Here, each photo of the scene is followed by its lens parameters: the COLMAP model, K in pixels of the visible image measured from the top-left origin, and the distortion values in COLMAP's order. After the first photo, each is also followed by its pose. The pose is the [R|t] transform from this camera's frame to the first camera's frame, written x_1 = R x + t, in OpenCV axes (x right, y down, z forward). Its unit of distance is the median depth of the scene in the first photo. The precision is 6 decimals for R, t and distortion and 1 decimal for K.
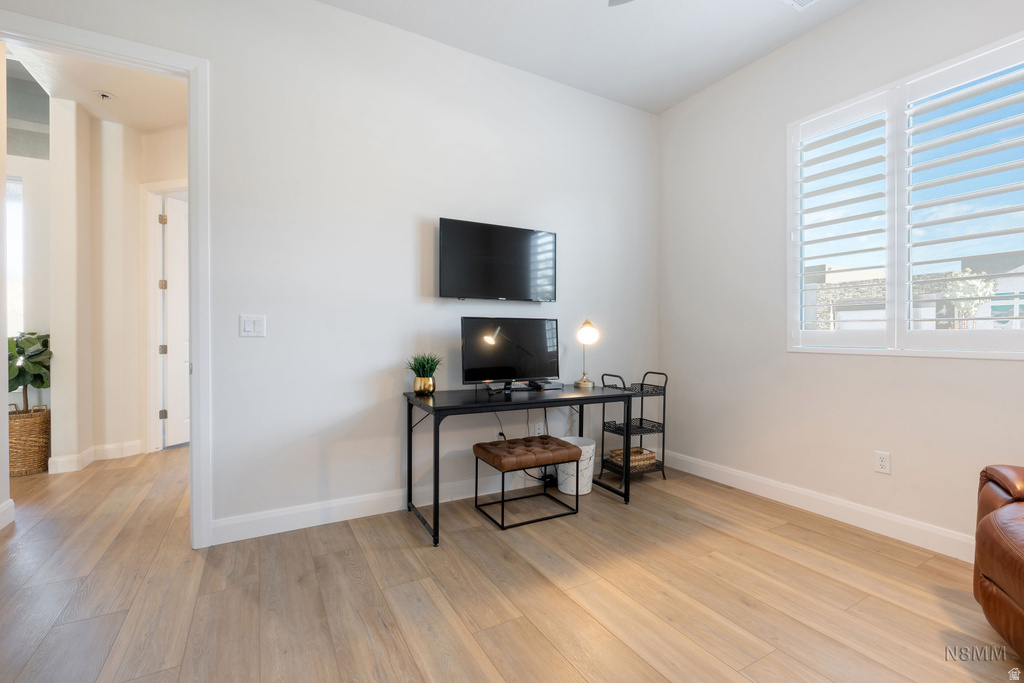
lens RADIAL K [[449.2, 0, 512.0], [0, 449.2, 341.5], [0, 0, 1]] dist [0.000115, -0.000078]
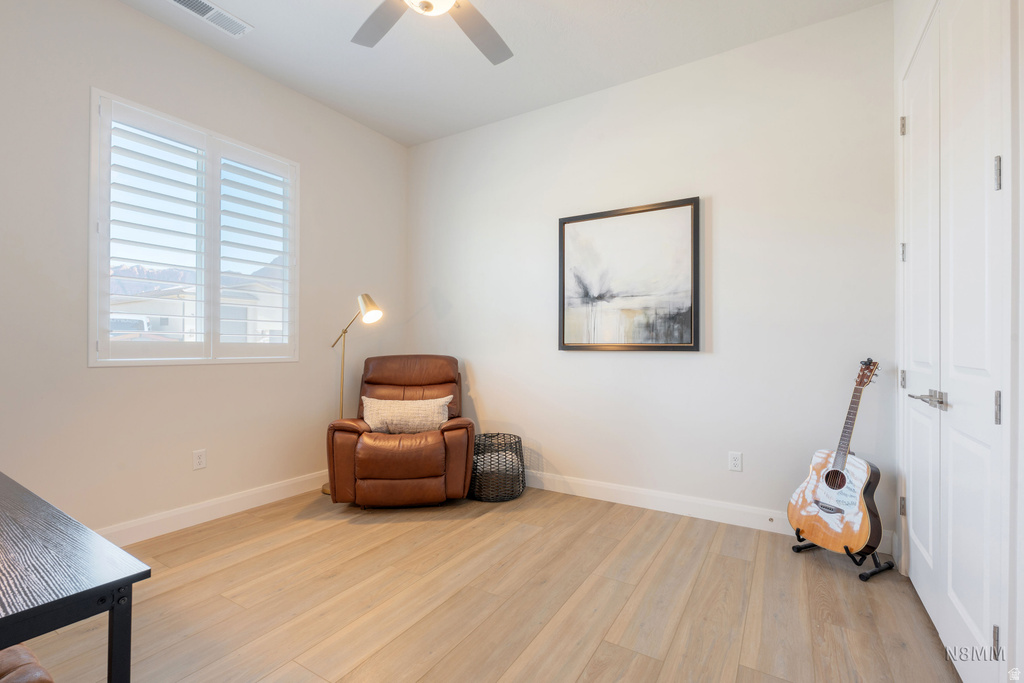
lens RADIAL K [[449.2, 0, 512.0], [0, 449.2, 341.5], [0, 0, 1]] dist [0.000115, -0.000078]
pose [[-0.483697, 0.010858, 0.875168, -0.616227], [0.009629, 0.999929, -0.007084, -0.014288], [-0.875182, 0.005000, -0.483767, 0.961033]]
